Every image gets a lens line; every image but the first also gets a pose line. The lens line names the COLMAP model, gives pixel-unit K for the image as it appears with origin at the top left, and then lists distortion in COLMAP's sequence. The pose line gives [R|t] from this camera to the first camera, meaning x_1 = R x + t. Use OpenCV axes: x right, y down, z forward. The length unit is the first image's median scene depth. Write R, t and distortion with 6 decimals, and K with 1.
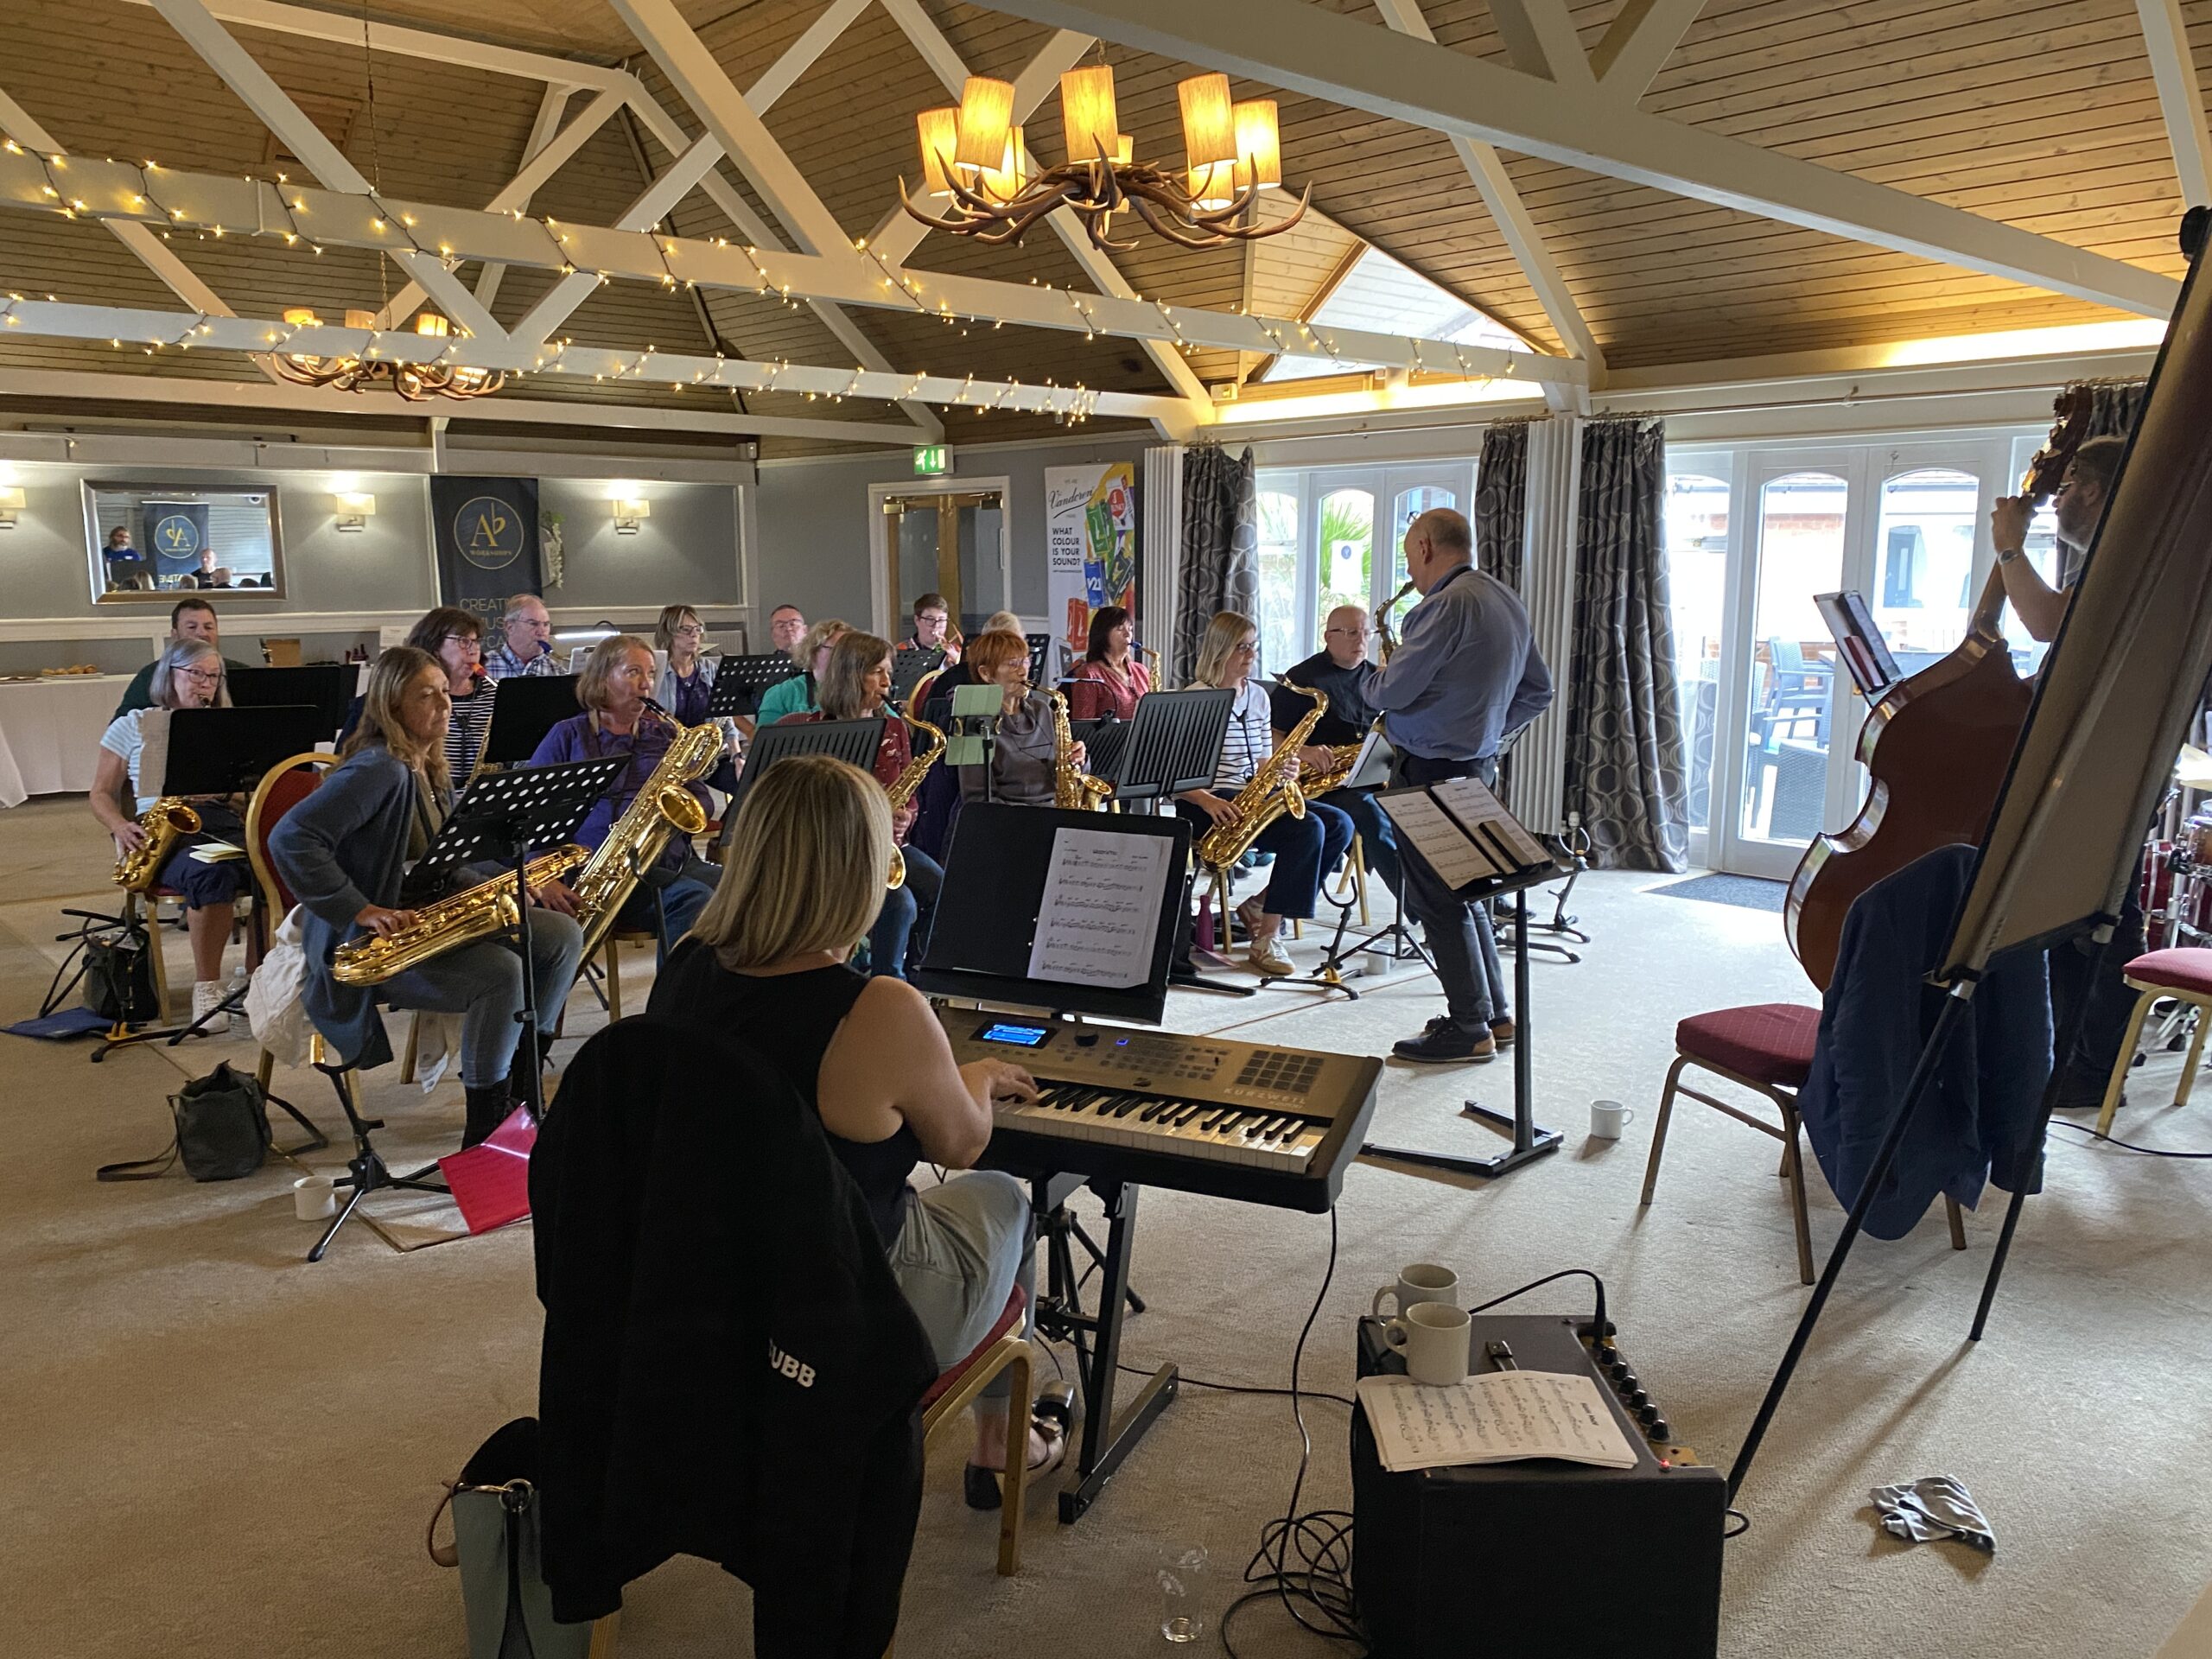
lens RADIAL K [[1691.1, 0, 1083.1], [0, 1691.1, 842.7], [0, 0, 1]] dist [0.030258, -0.036917]
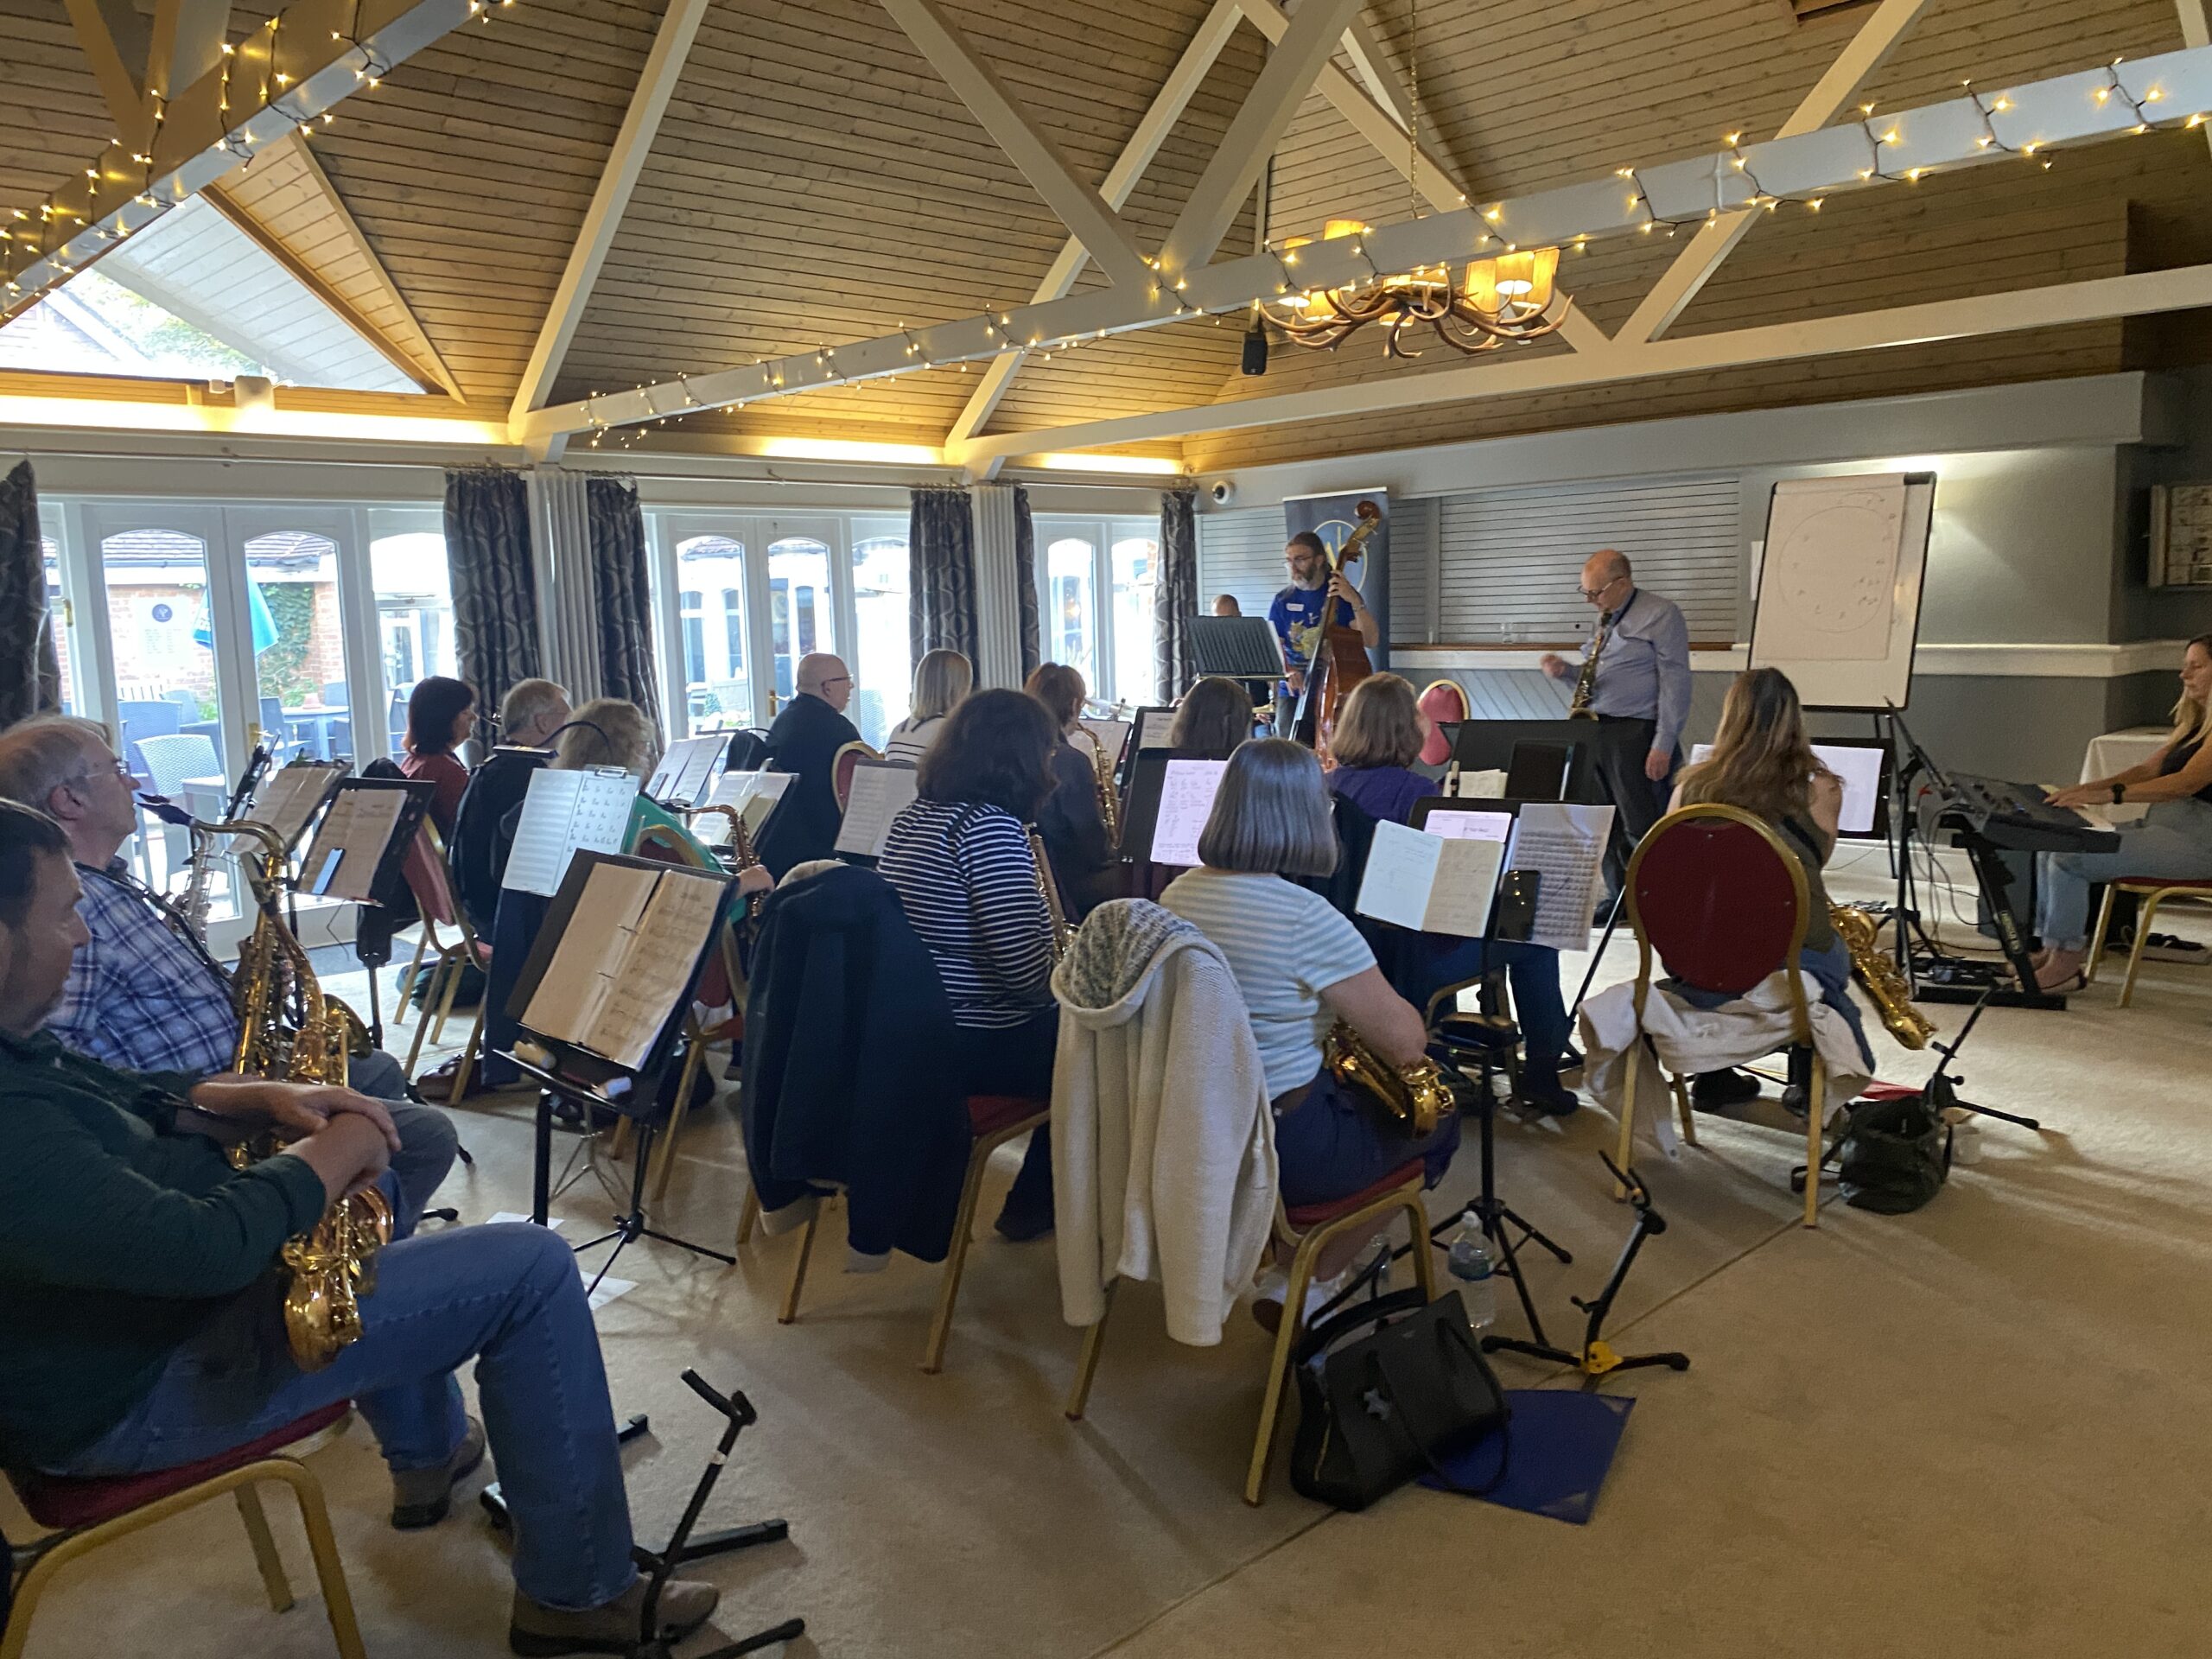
lens RADIAL K [[1691.1, 0, 1119.1], [0, 1691.1, 813.0], [0, 0, 1]] dist [0.030258, -0.036917]
pose [[-0.037141, -0.124214, 0.991560, -0.752371], [0.192339, 0.972804, 0.129069, -0.123869], [-0.980625, 0.195509, -0.012240, 0.748404]]
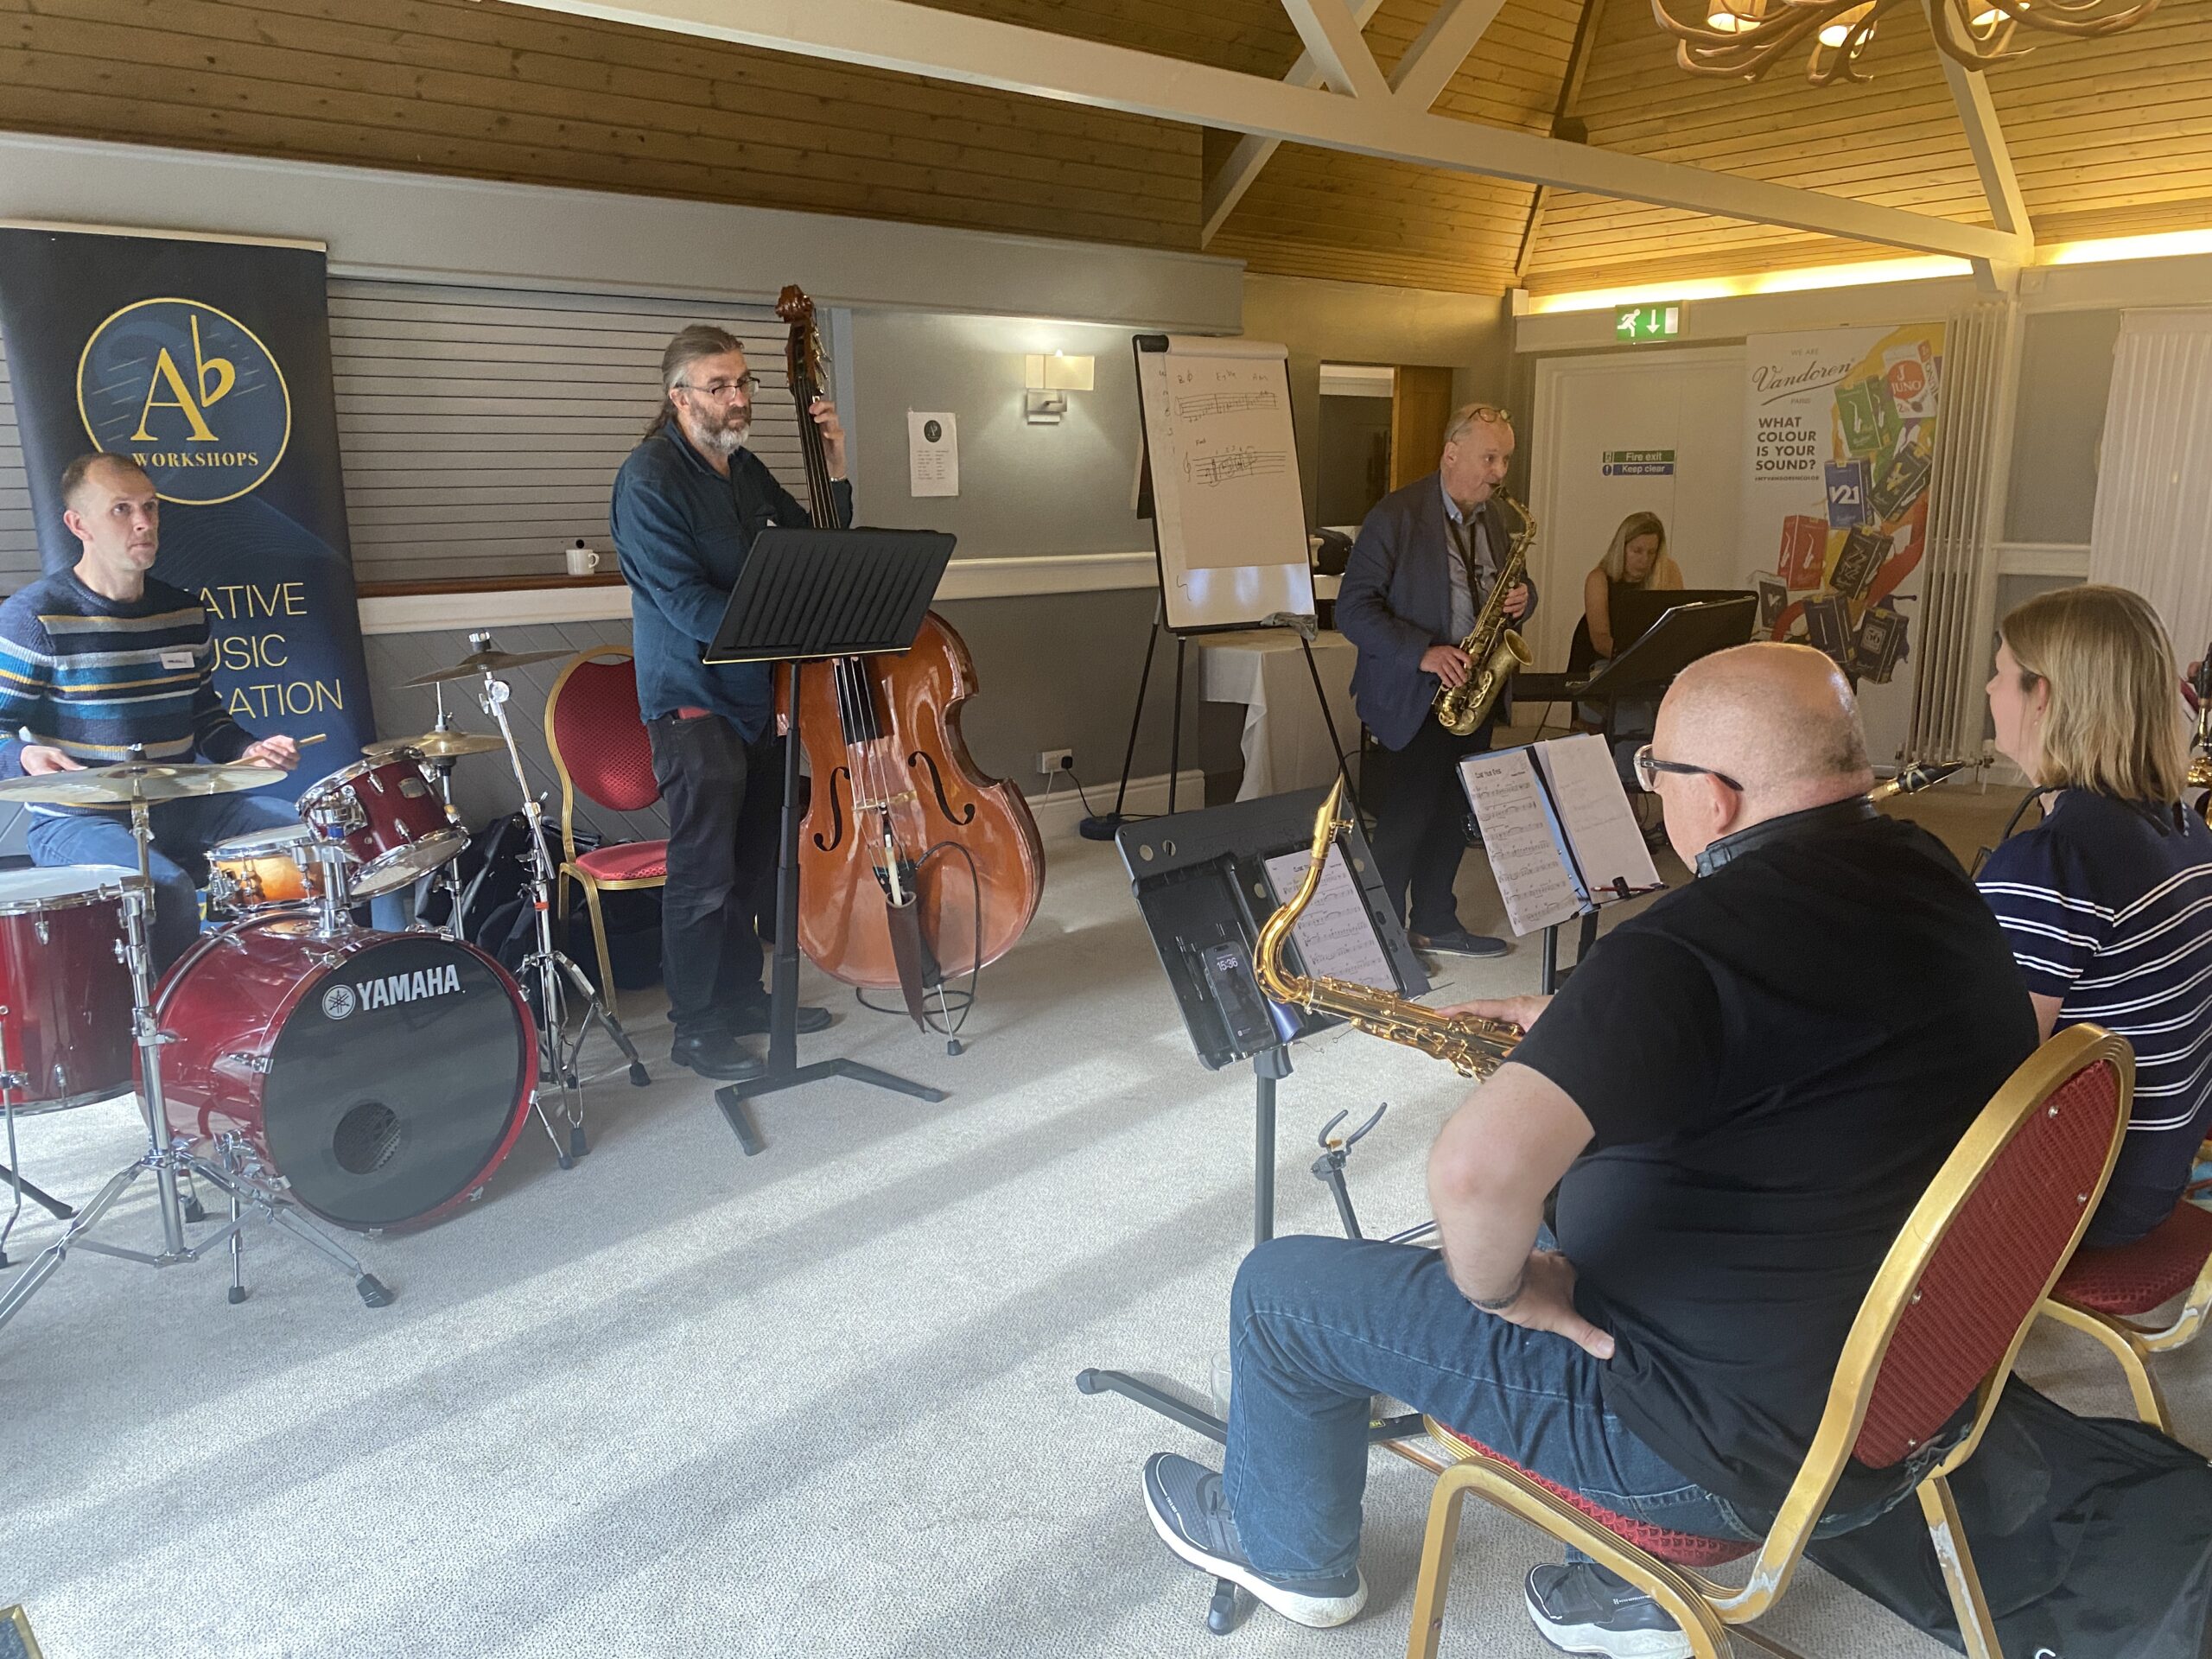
lens RADIAL K [[1691.1, 0, 1099.8], [0, 1691.1, 832.3], [0, 0, 1]] dist [0.030258, -0.036917]
pose [[-0.999877, 0.006058, 0.014433, 0.220770], [0.010900, 0.931238, 0.364249, -0.175521], [-0.011234, 0.364362, -0.931190, 1.078353]]
